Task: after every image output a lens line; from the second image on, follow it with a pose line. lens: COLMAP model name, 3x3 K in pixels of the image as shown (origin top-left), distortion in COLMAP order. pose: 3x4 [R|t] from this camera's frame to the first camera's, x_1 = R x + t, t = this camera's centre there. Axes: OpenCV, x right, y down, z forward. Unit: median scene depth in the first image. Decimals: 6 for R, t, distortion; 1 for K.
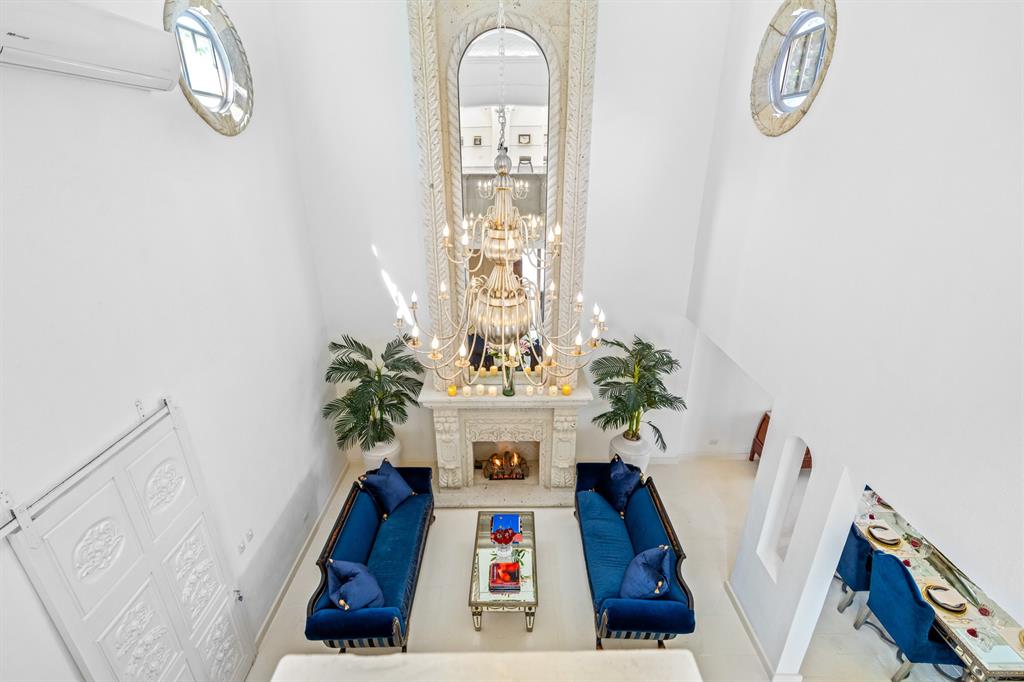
lens RADIAL K [[464.5, 0, 510.3], [0, 464.5, 347.4], [0, 0, 1]] dist [-0.001933, -0.000244]
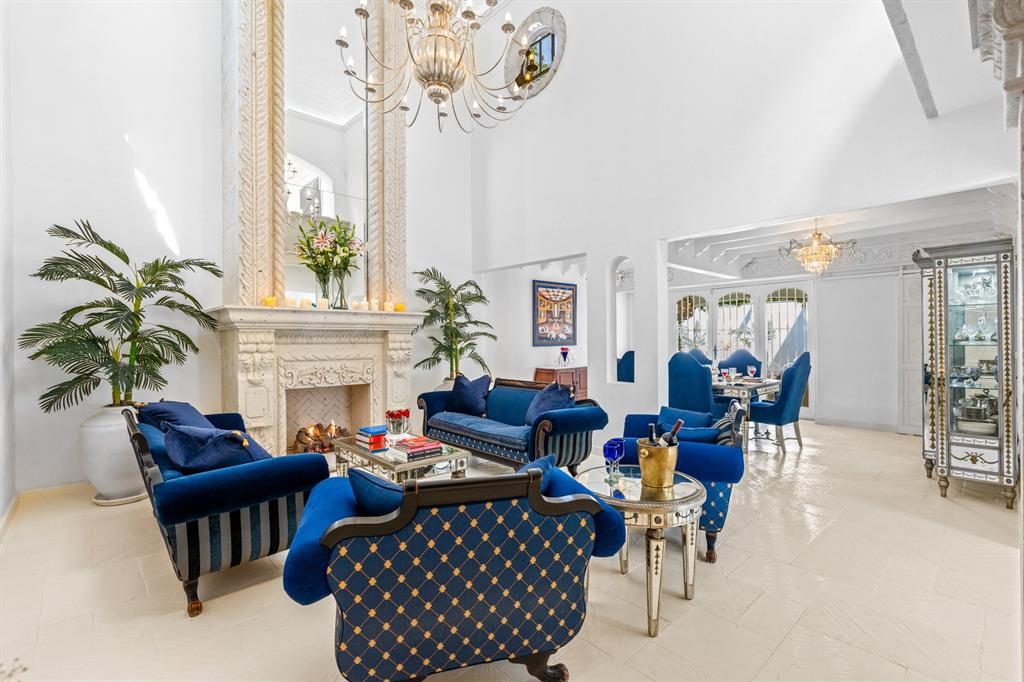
lens RADIAL K [[464.3, 0, 512.0], [0, 464.3, 341.0], [0, 0, 1]] dist [-0.000951, -0.000023]
pose [[0.736510, -0.003397, 0.676418, -0.341026], [0.267931, 0.919662, -0.287115, 0.469339], [-0.621100, 0.392697, 0.678251, 0.232729]]
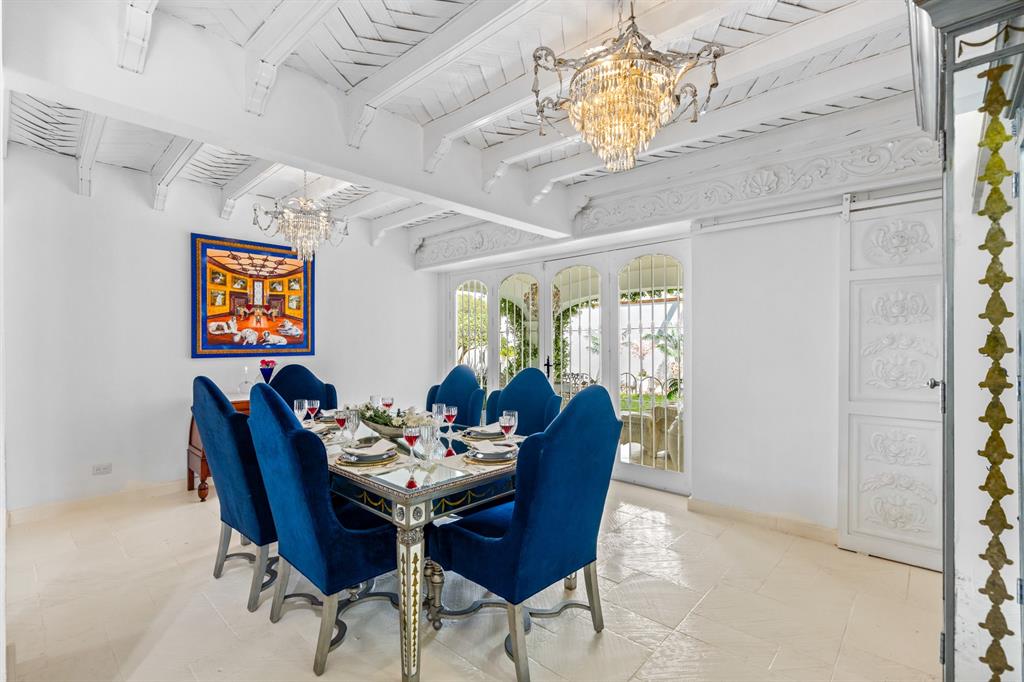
lens RADIAL K [[464.5, 0, 510.3], [0, 464.5, 347.4], [0, 0, 1]] dist [-0.001933, -0.000244]
pose [[0.680797, -0.002610, 0.732467, 0.125135], [0.284742, 0.922284, -0.261368, 0.441986], [-0.674861, 0.386503, 0.628632, 0.290182]]
